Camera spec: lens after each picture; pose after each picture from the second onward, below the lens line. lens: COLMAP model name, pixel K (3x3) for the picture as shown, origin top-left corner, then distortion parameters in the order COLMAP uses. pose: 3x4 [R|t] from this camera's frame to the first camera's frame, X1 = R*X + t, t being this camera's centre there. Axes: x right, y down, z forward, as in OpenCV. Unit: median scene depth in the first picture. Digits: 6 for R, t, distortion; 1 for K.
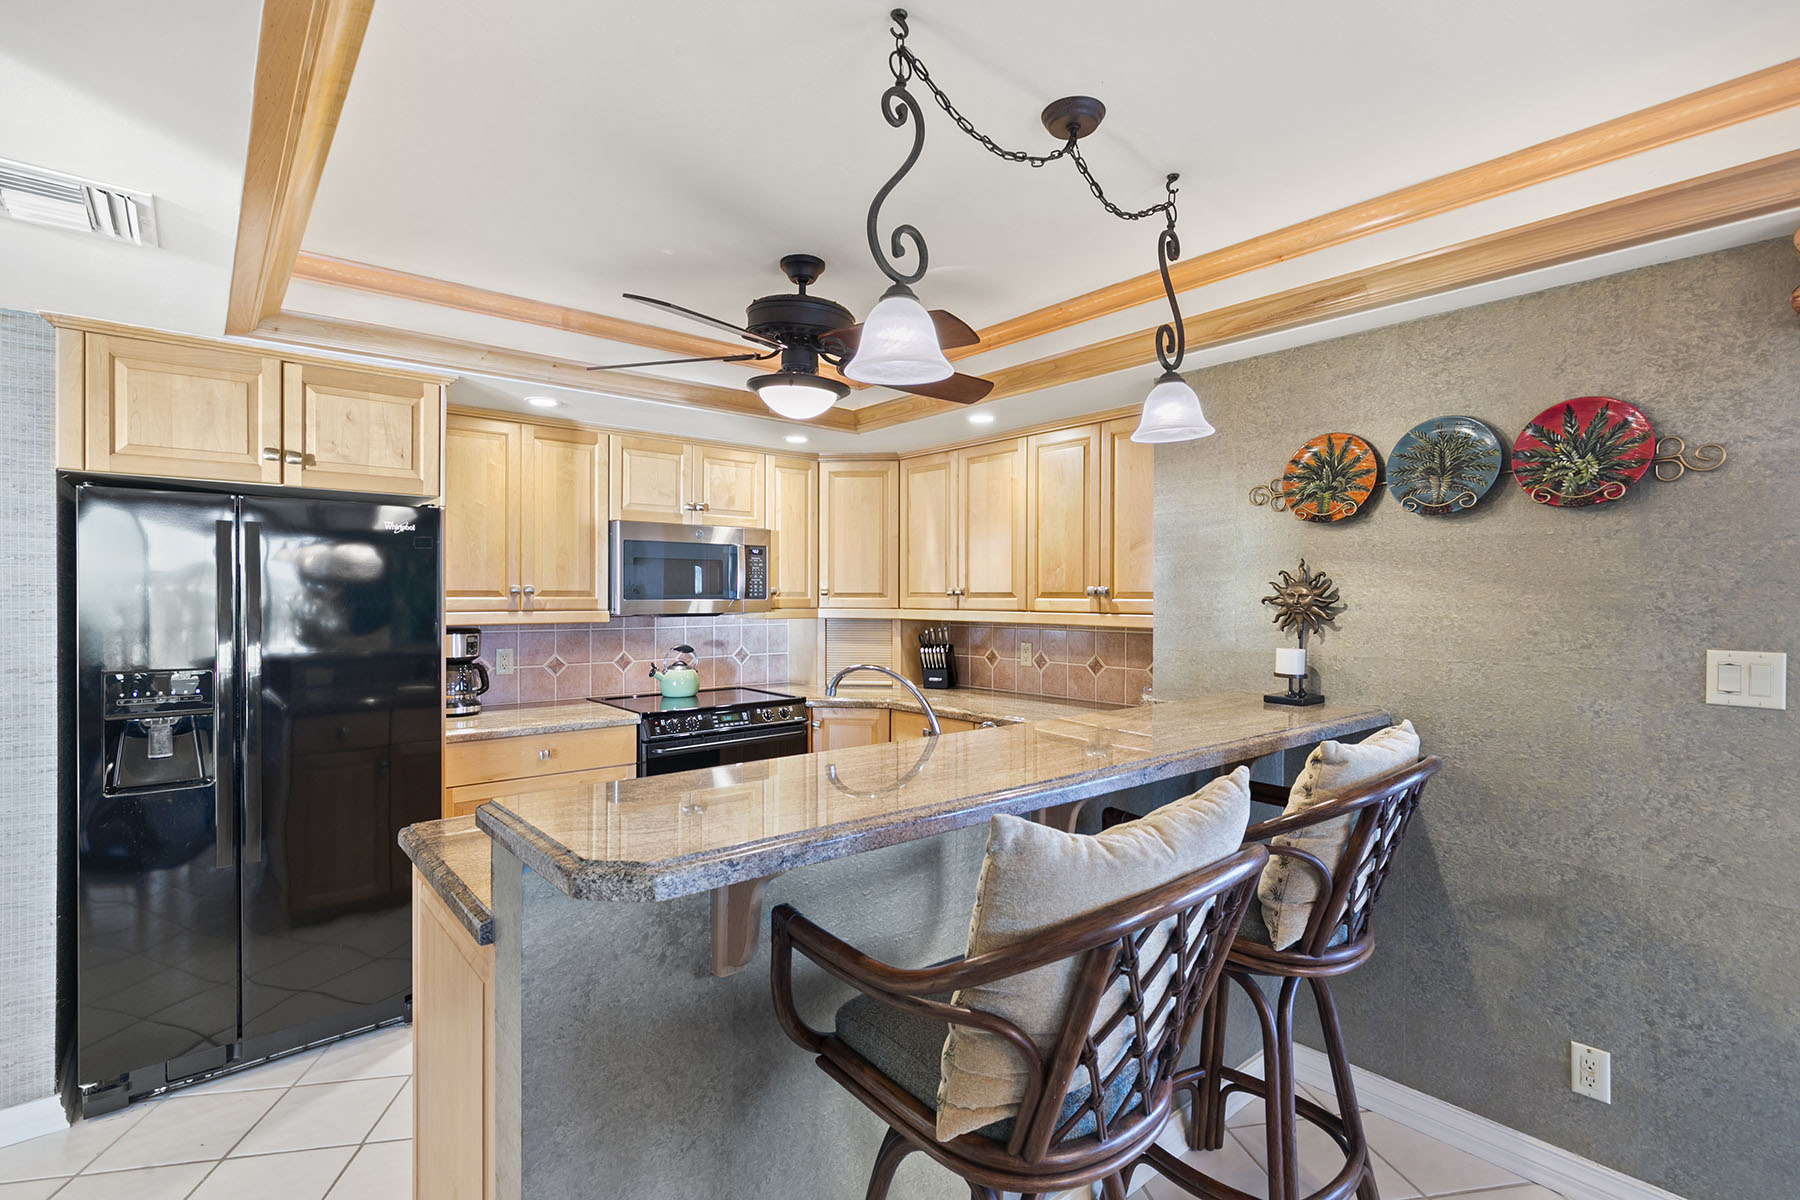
lens RADIAL K [[840.3, 0, 902.7], [0, 840.3, 597.2], [0, 0, 1]] dist [-0.000551, -0.000539]
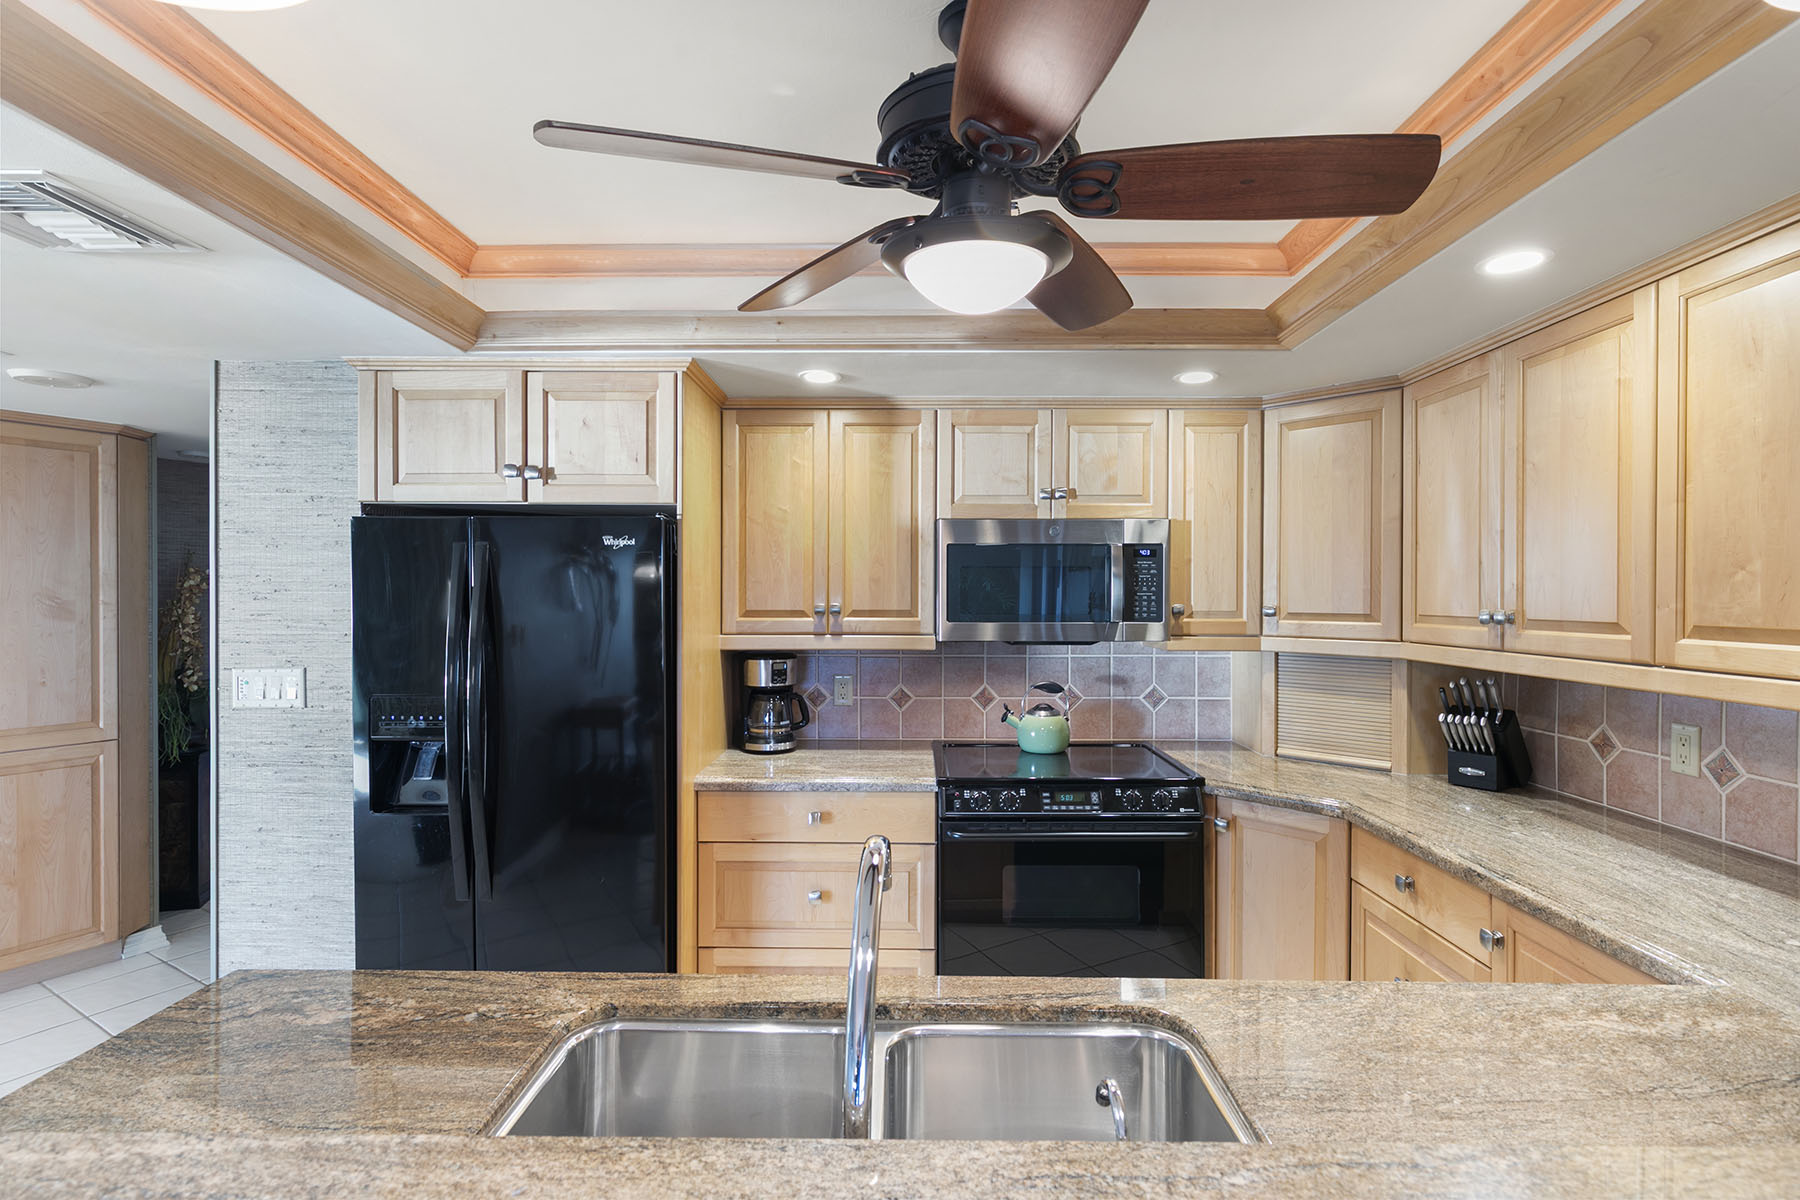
lens RADIAL K [[840.3, 0, 902.7], [0, 840.3, 597.2], [0, 0, 1]] dist [-0.000551, -0.000539]
pose [[0.755772, 0.002371, -0.654830, 0.142008], [-0.002014, 0.999997, 0.001297, -0.020966], [0.654831, 0.000339, 0.755775, 0.402289]]
